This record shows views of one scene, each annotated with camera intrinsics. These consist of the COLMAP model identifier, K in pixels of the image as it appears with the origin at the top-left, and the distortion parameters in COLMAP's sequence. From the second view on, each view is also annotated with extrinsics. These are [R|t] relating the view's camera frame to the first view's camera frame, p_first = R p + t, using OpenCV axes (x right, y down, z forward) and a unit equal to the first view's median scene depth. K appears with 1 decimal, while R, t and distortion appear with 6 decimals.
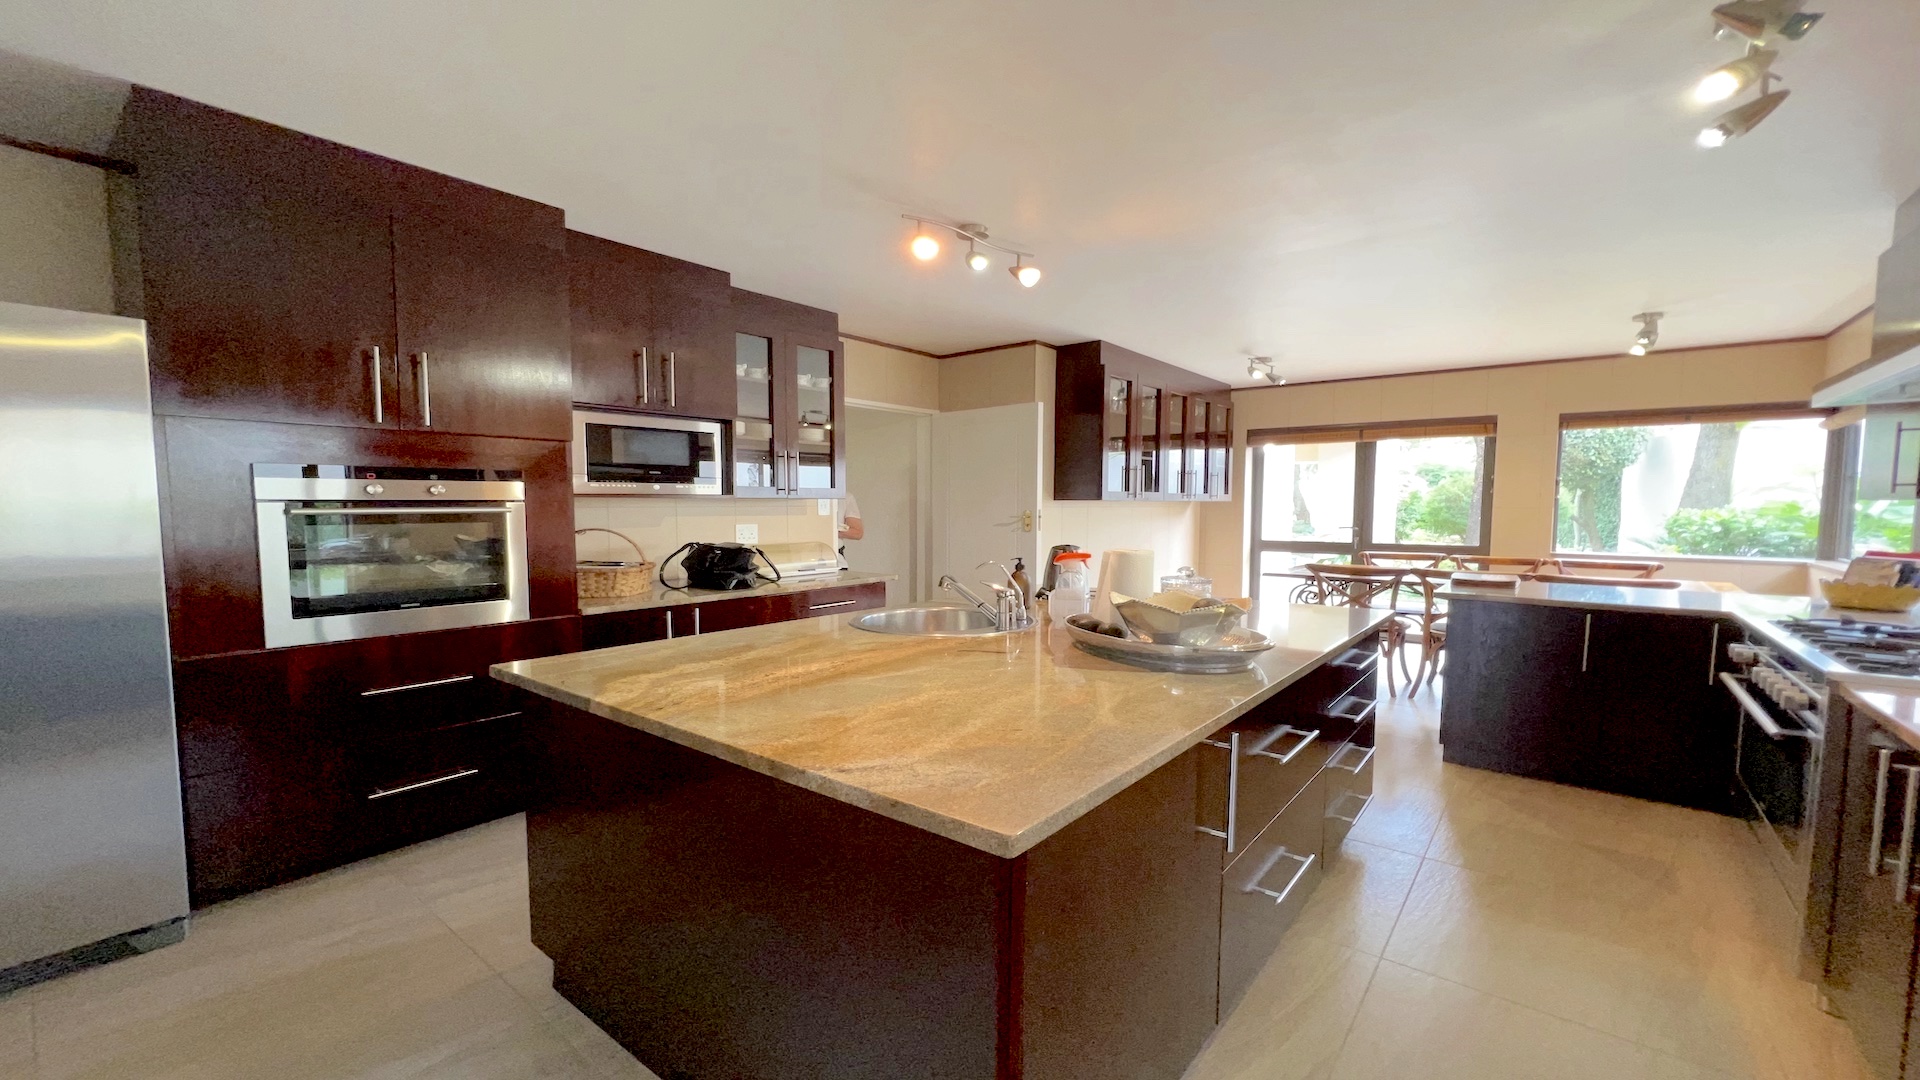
lens RADIAL K [[787.1, 0, 943.4], [0, 787.1, 551.5], [0, 0, 1]] dist [0.004530, 0.000192]
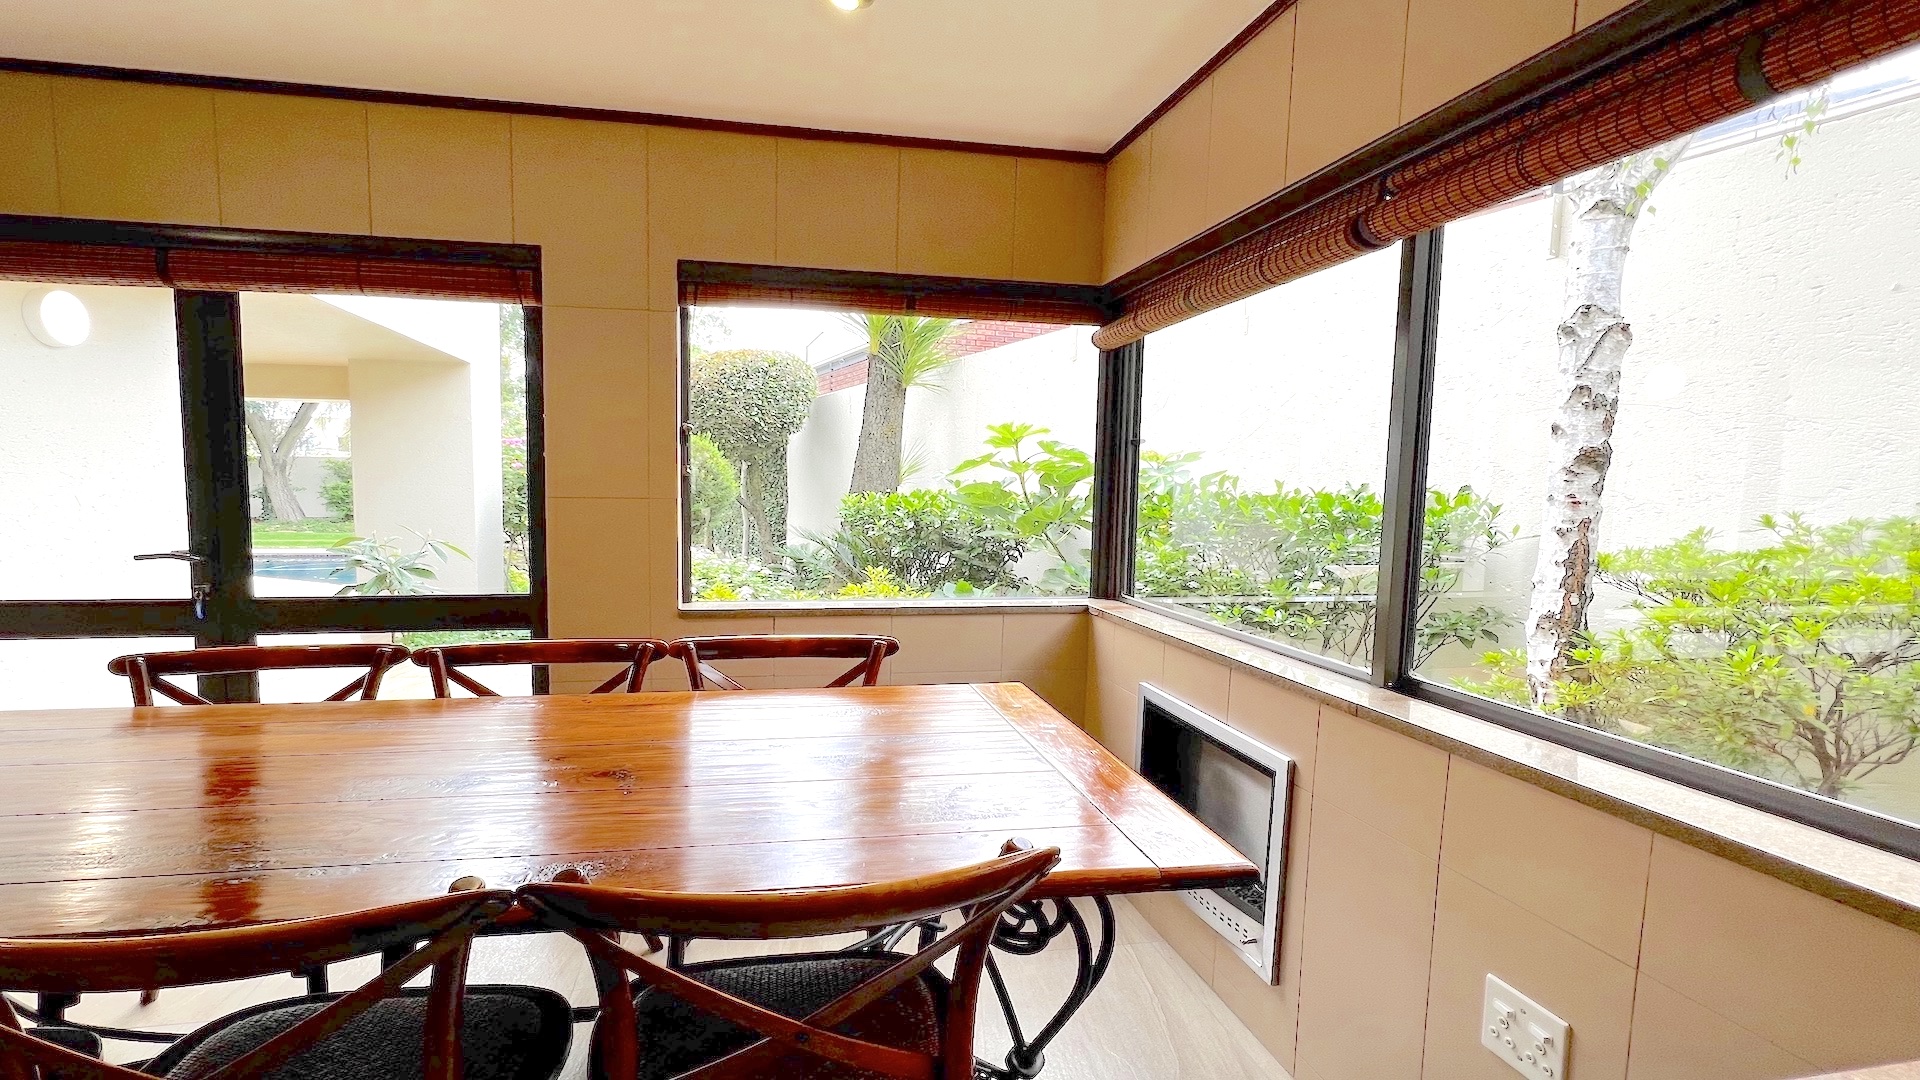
lens RADIAL K [[933.2, 0, 951.3], [0, 933.2, 553.9], [0, 0, 1]] dist [-0.000677, 0.000073]
pose [[0.630334, -0.054369, 0.774418, 0.426733], [0.036185, 0.998518, 0.040650, -0.035501], [-0.775481, 0.002400, 0.631367, 0.515774]]
